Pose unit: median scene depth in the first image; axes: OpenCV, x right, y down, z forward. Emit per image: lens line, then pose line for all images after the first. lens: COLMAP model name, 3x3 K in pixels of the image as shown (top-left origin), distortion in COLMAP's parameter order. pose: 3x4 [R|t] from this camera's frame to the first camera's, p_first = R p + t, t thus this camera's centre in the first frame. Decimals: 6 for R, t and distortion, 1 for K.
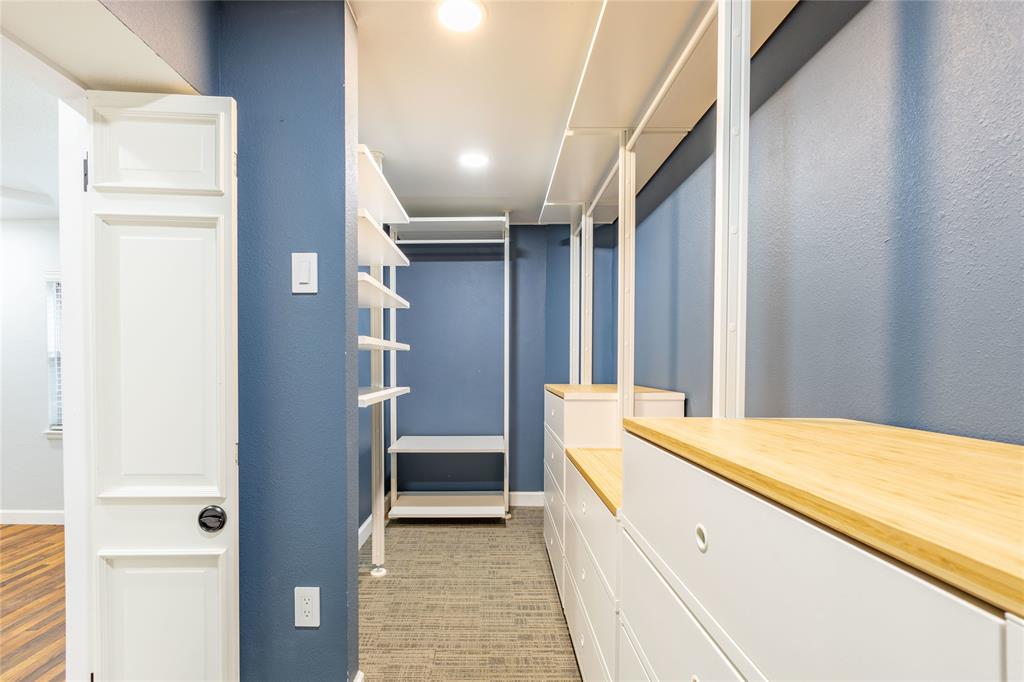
lens RADIAL K [[439.6, 0, 514.1], [0, 439.6, 347.1], [0, 0, 1]] dist [0.000197, 0.000620]
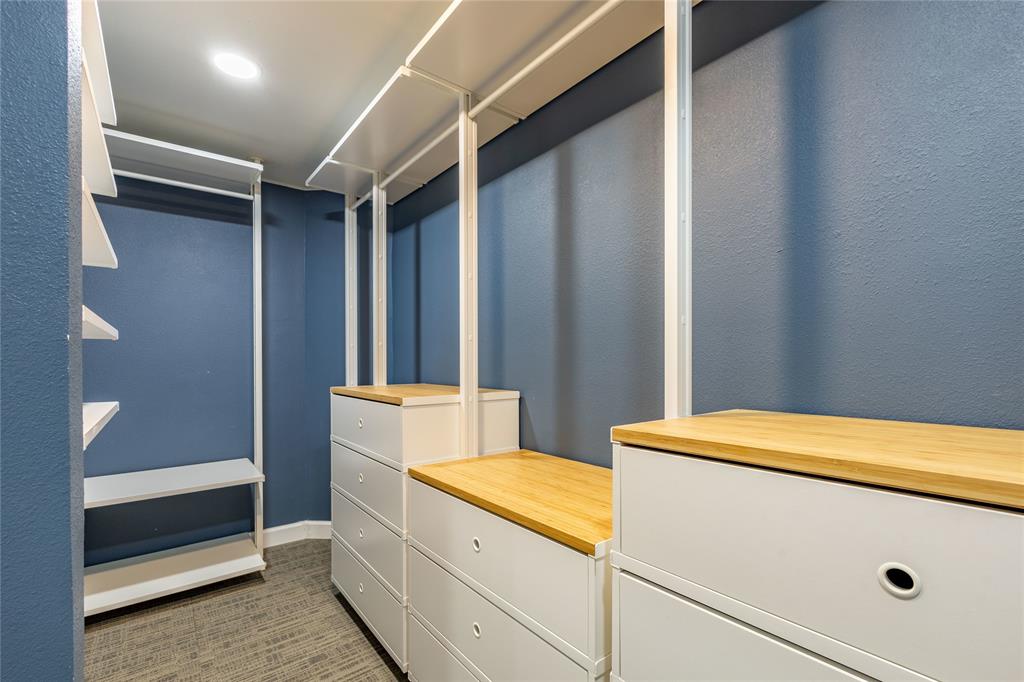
lens RADIAL K [[439.6, 0, 514.1], [0, 439.6, 347.1], [0, 0, 1]] dist [0.000197, 0.000620]
pose [[0.807608, 0.015413, 0.589518, -0.135973], [-0.018015, 0.999837, -0.001462, 0.007837], [-0.589444, -0.009440, 0.807754, 0.175231]]
